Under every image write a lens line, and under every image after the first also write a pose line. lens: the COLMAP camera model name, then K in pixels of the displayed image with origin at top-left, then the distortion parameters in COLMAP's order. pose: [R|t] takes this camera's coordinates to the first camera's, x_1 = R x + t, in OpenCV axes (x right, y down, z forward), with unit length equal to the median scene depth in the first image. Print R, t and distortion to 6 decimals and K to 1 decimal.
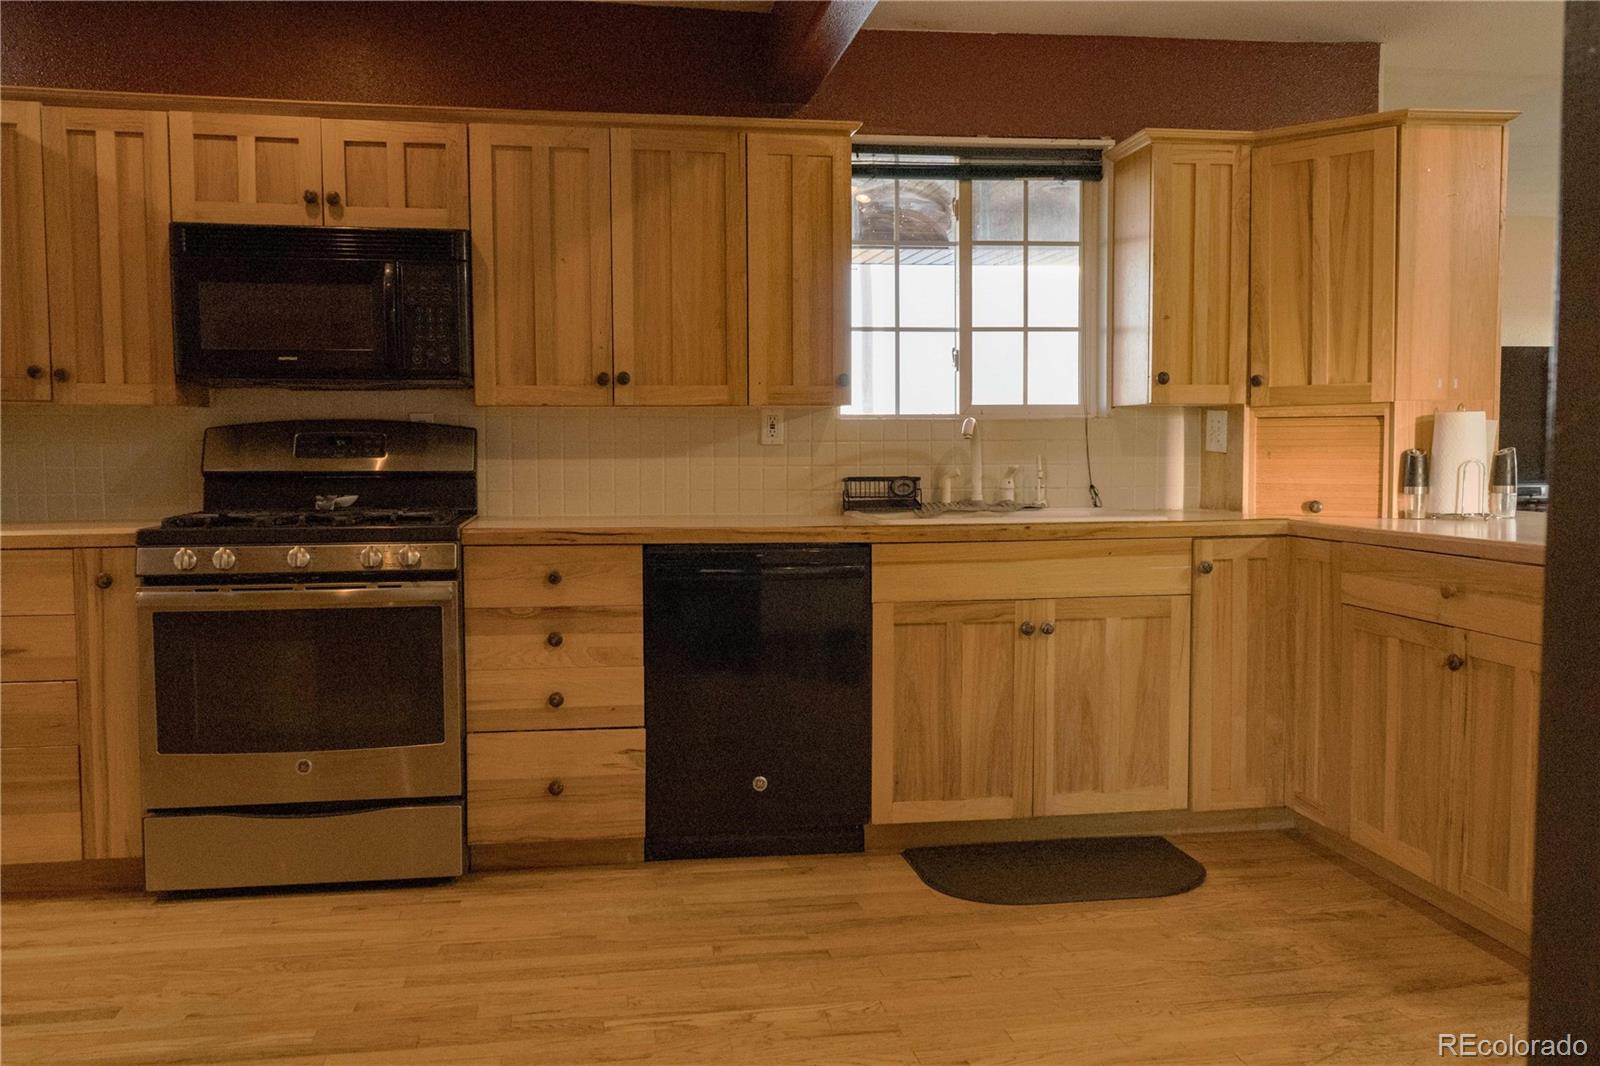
lens RADIAL K [[1283.7, 0, 789.9], [0, 1283.7, 529.3], [0, 0, 1]] dist [-0.008837, 0.005770]
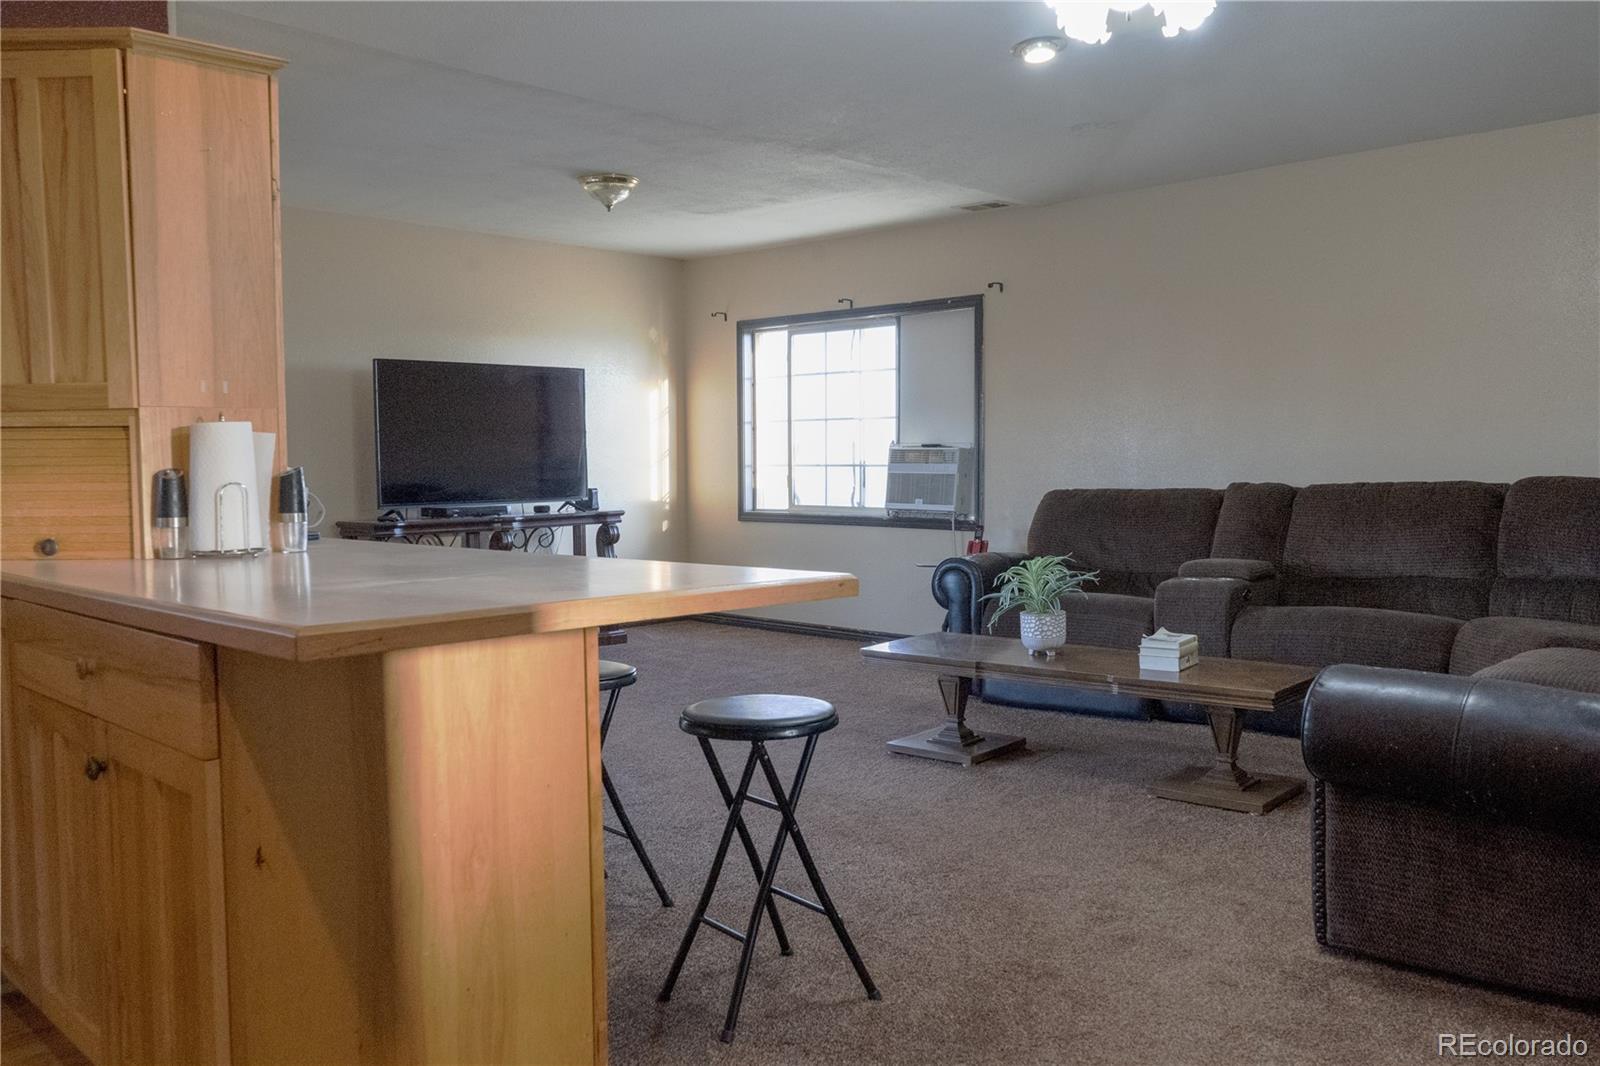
lens RADIAL K [[1283.7, 0, 799.2], [0, 1283.7, 520.7], [0, 0, 1]] dist [-0.008837, 0.005770]
pose [[0.798438, -0.030055, 0.601326, 0.333904], [0.041632, 0.999119, -0.005342, -0.011684], [-0.600636, 0.029300, 0.798986, 0.153289]]
